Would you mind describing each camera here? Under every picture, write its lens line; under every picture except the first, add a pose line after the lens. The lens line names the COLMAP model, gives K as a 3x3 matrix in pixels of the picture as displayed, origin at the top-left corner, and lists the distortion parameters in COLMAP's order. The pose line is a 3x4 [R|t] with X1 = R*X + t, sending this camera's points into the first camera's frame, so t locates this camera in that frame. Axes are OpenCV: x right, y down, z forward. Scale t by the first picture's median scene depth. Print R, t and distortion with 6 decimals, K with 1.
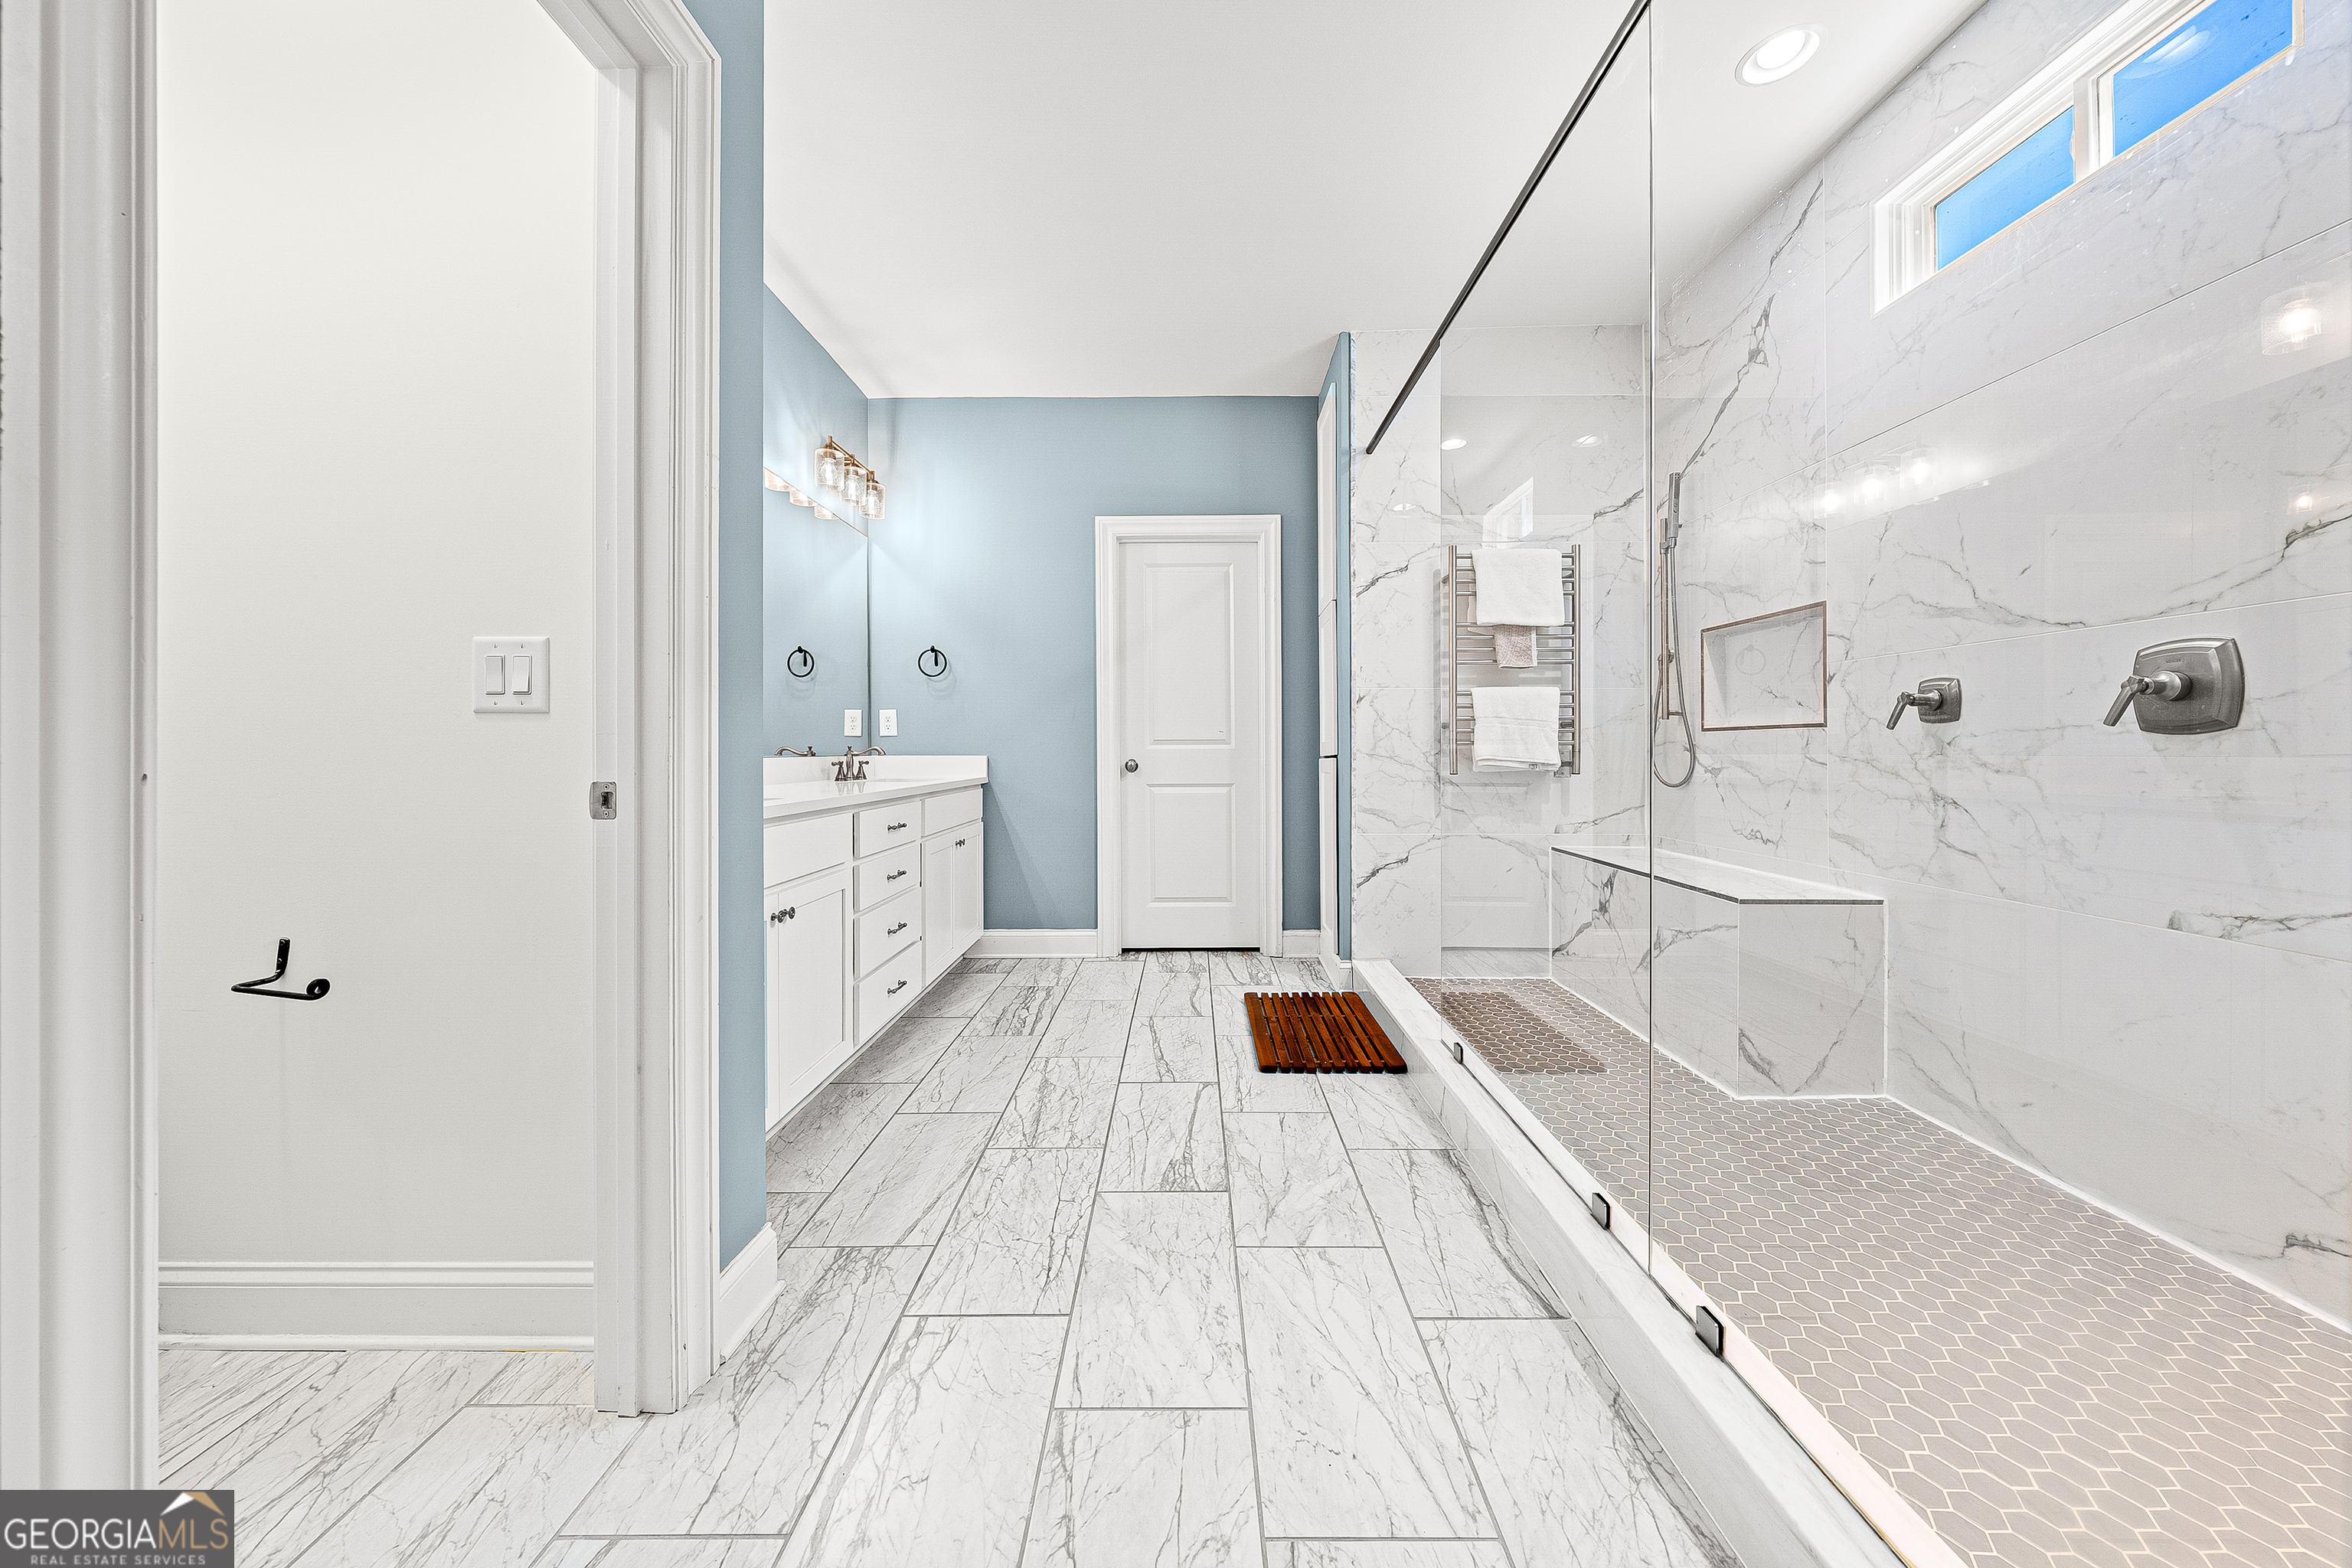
lens RADIAL K [[789.1, 0, 1178.5], [0, 789.1, 764.4], [0, 0, 1]] dist [-0.000932, -0.000079]
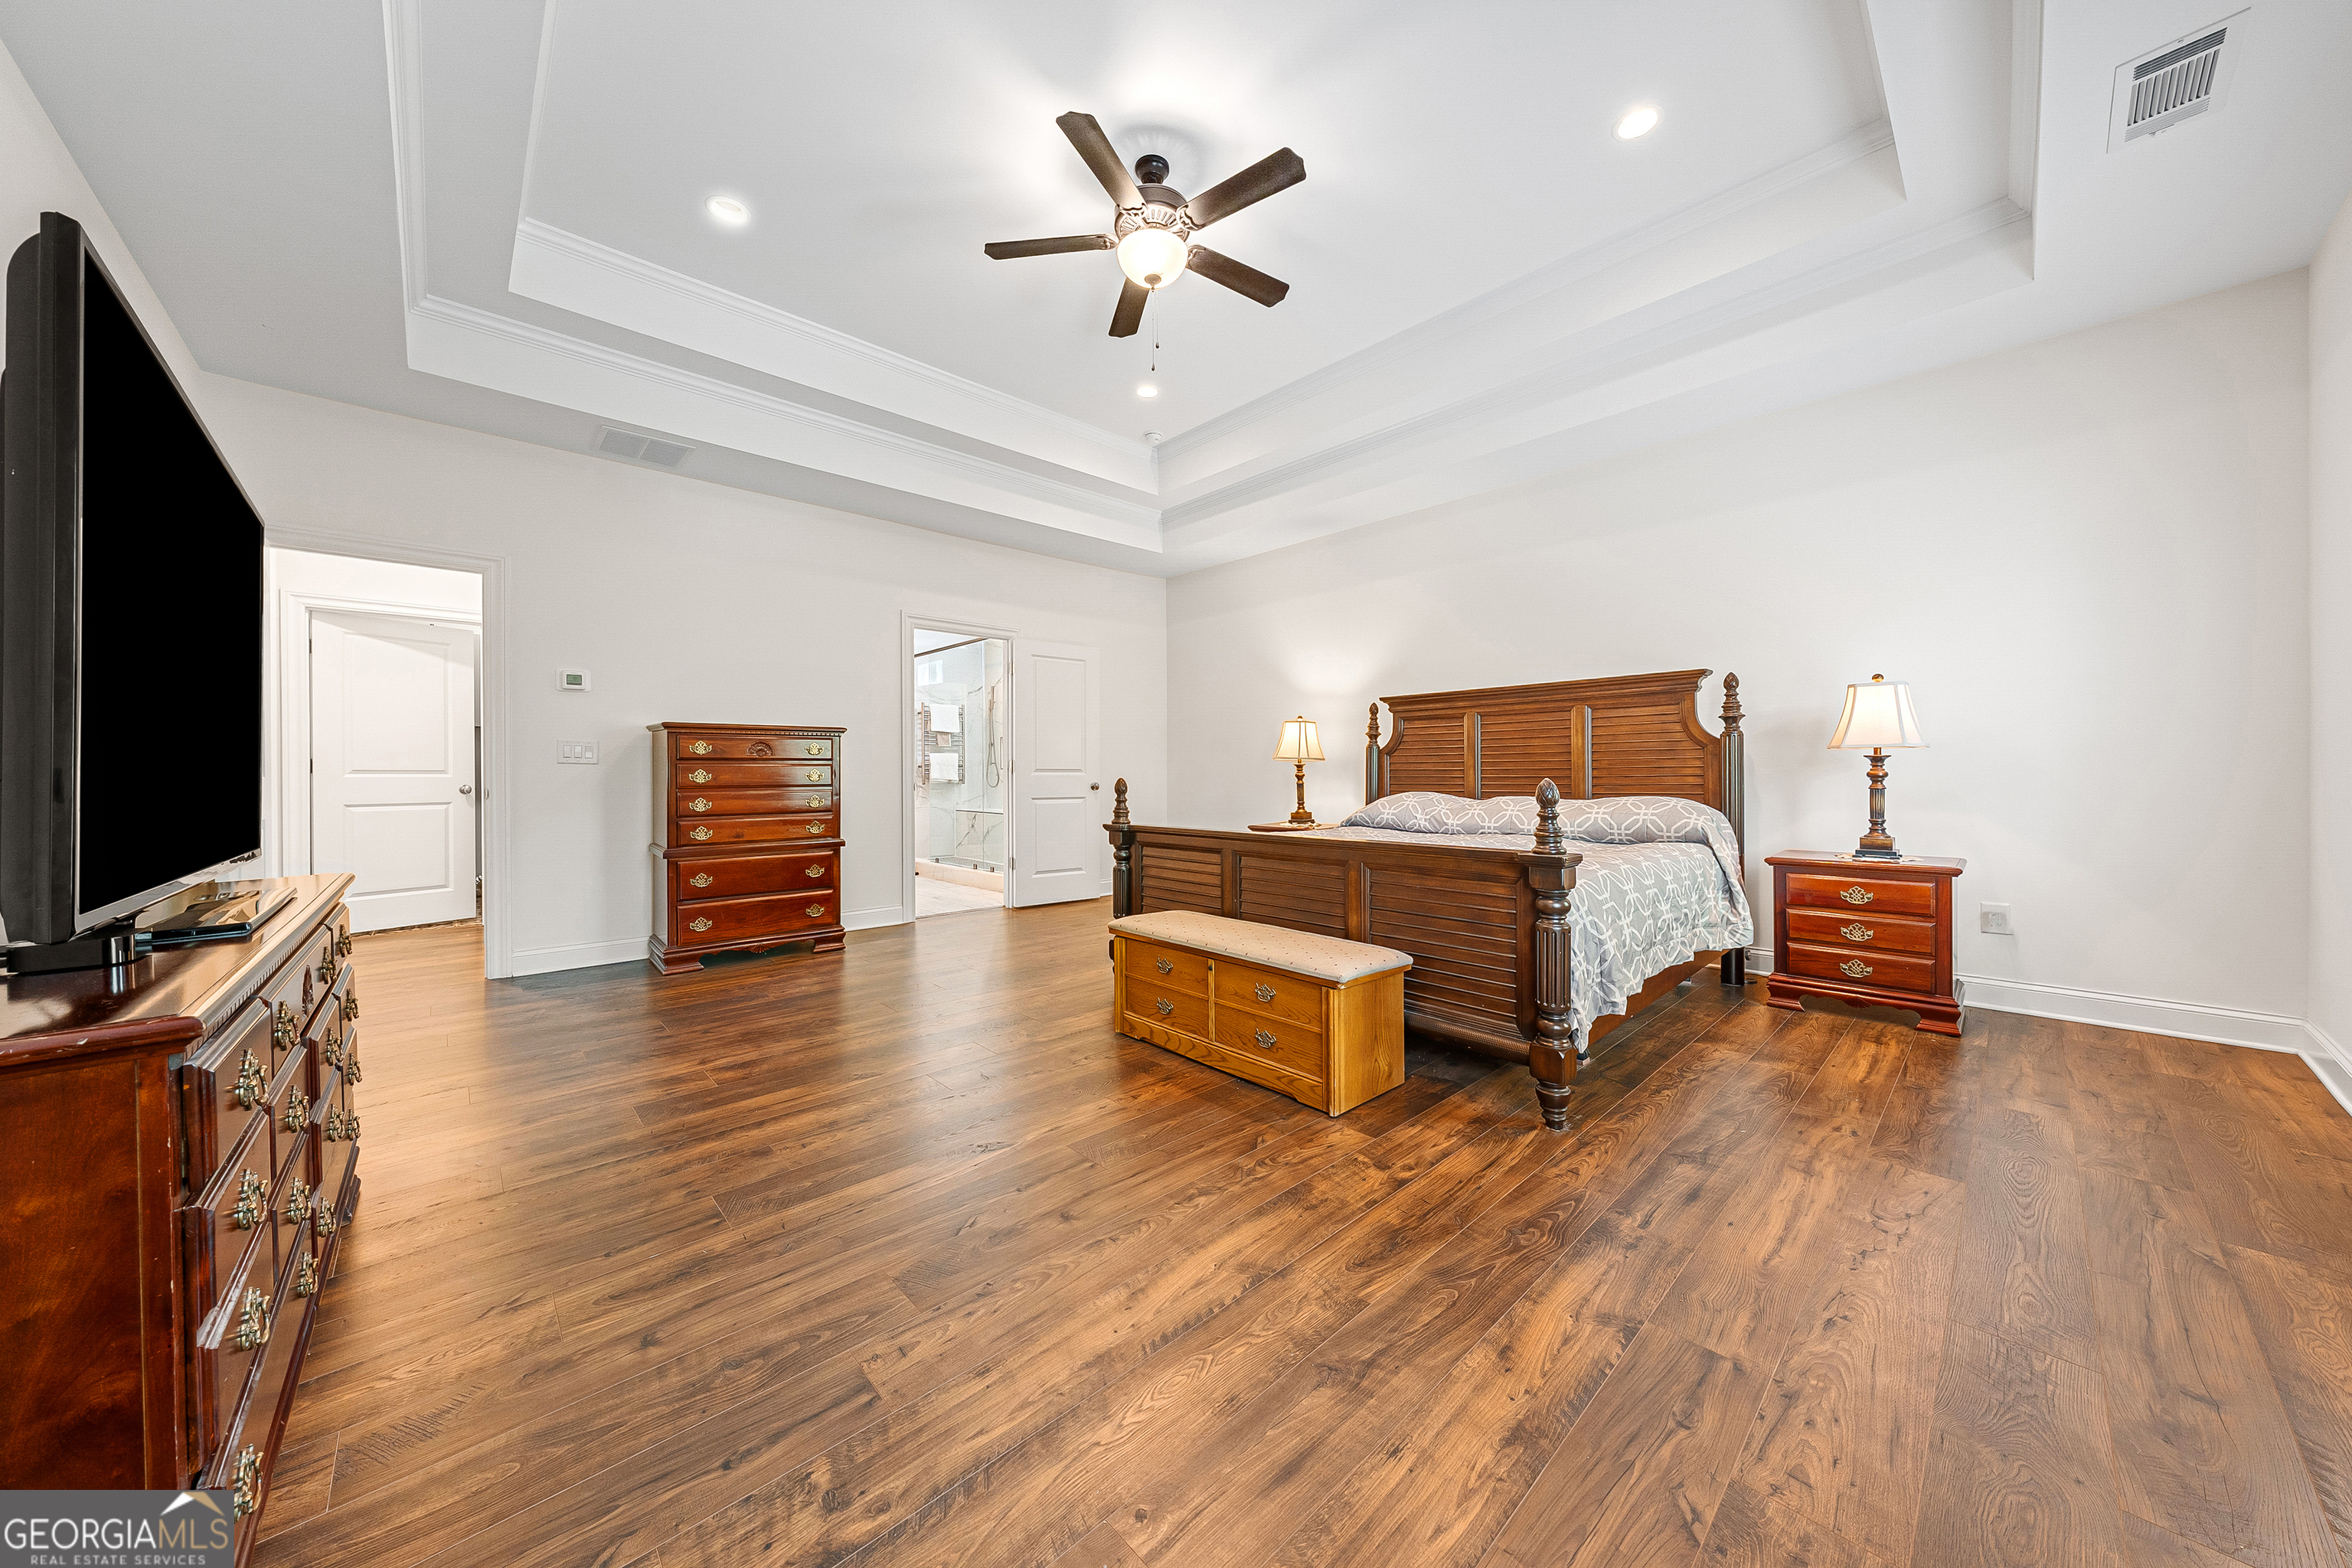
lens RADIAL K [[789.1, 0, 1186.0], [0, 789.1, 774.7], [0, 0, 1]] dist [-0.000932, -0.000079]
pose [[0.730686, -0.005961, 0.682687, -0.897737], [0.002677, 0.999979, 0.005866, -0.035416], [-0.682708, -0.002458, 0.730687, -1.715103]]
